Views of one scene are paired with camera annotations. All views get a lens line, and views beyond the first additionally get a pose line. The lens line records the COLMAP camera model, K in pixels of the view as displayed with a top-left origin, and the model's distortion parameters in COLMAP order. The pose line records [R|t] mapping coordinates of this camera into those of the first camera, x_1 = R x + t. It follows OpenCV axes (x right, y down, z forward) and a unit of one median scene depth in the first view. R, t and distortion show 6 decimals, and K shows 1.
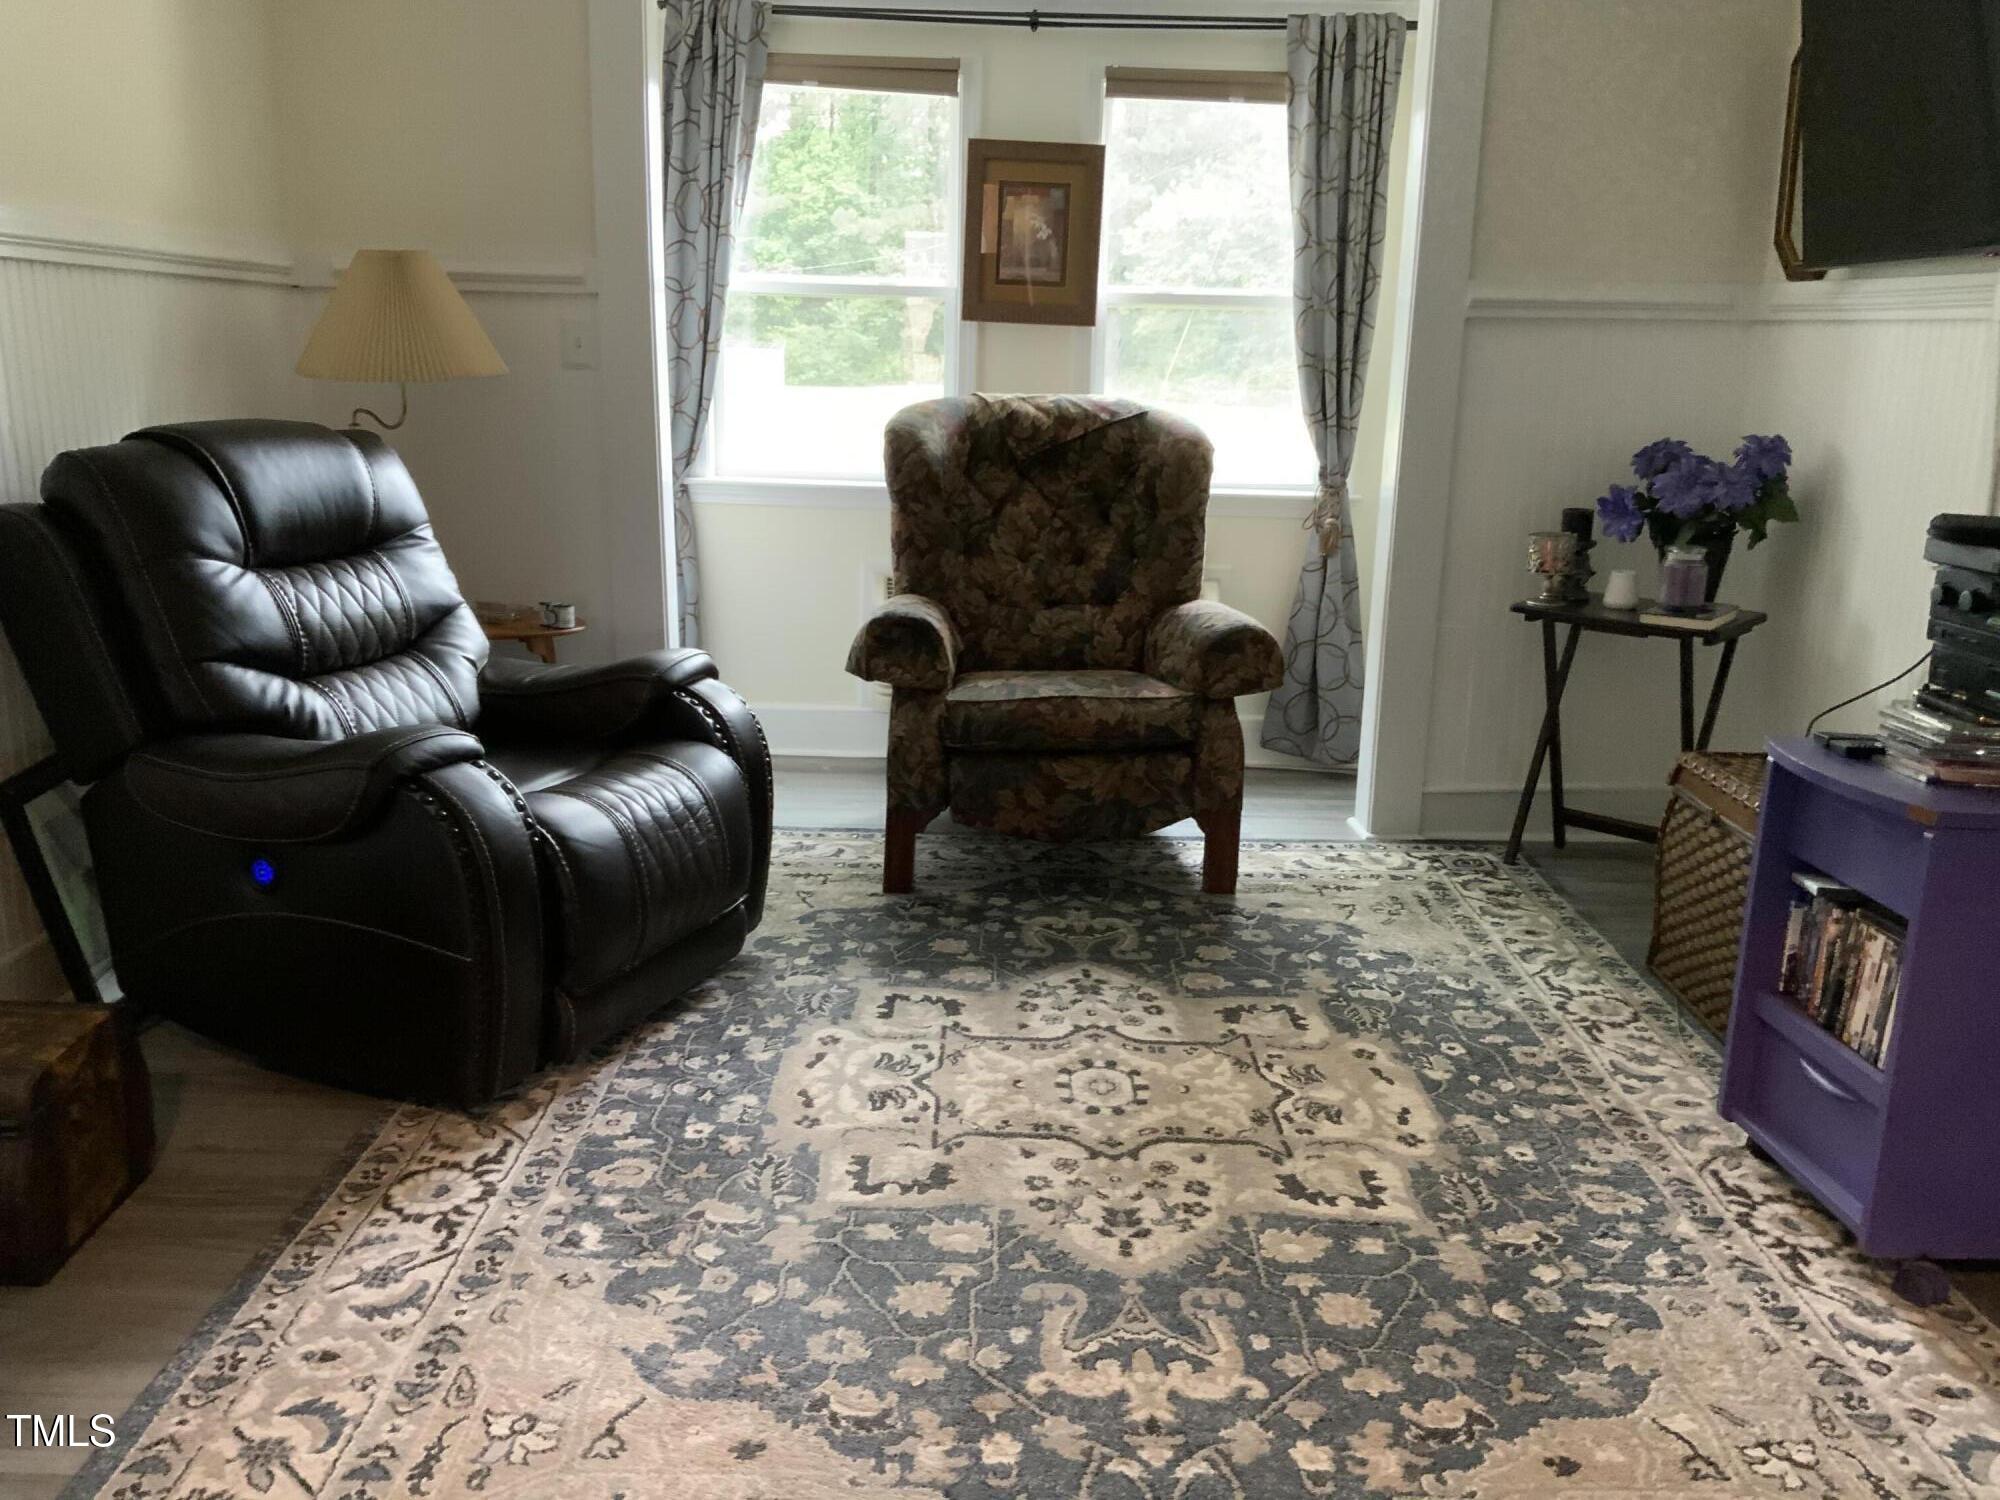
lens RADIAL K [[1669.4, 0, 999.3], [0, 1669.4, 771.7], [0, 0, 1]] dist [0.059618, -0.122311]
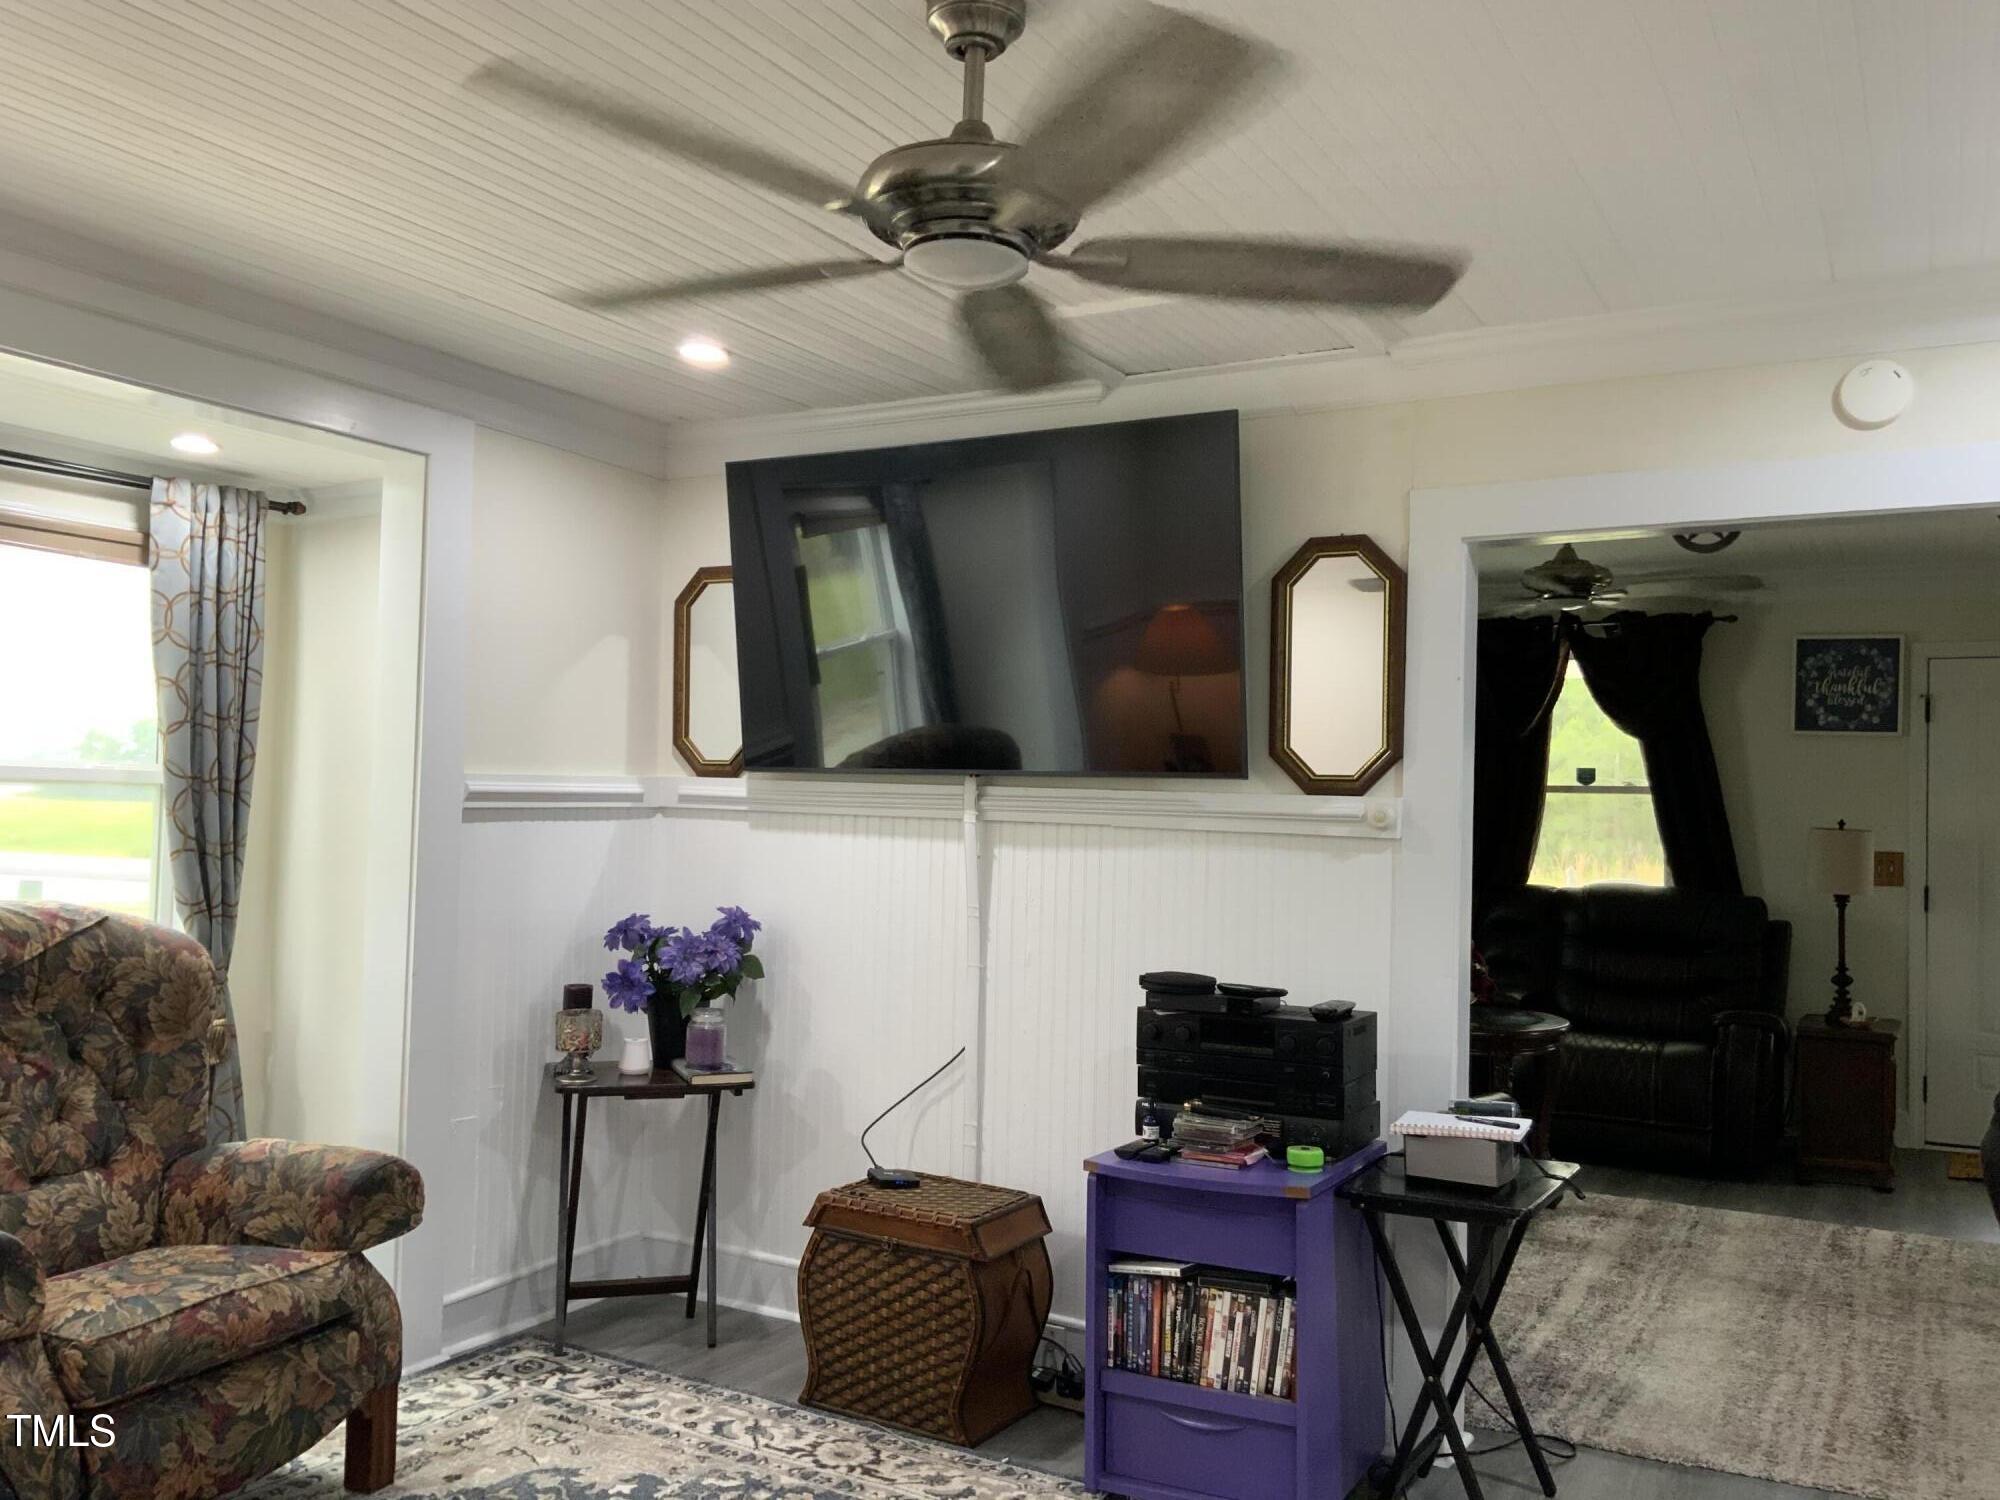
lens RADIAL K [[1669.4, 0, 1001.4], [0, 1669.4, 729.1], [0, 0, 1]] dist [0.059618, -0.122311]
pose [[0.479137, 0.031756, 0.877165, -0.477088], [0.197483, 0.969823, -0.142983, -0.116204], [-0.855236, 0.241733, 0.458407, 0.271379]]
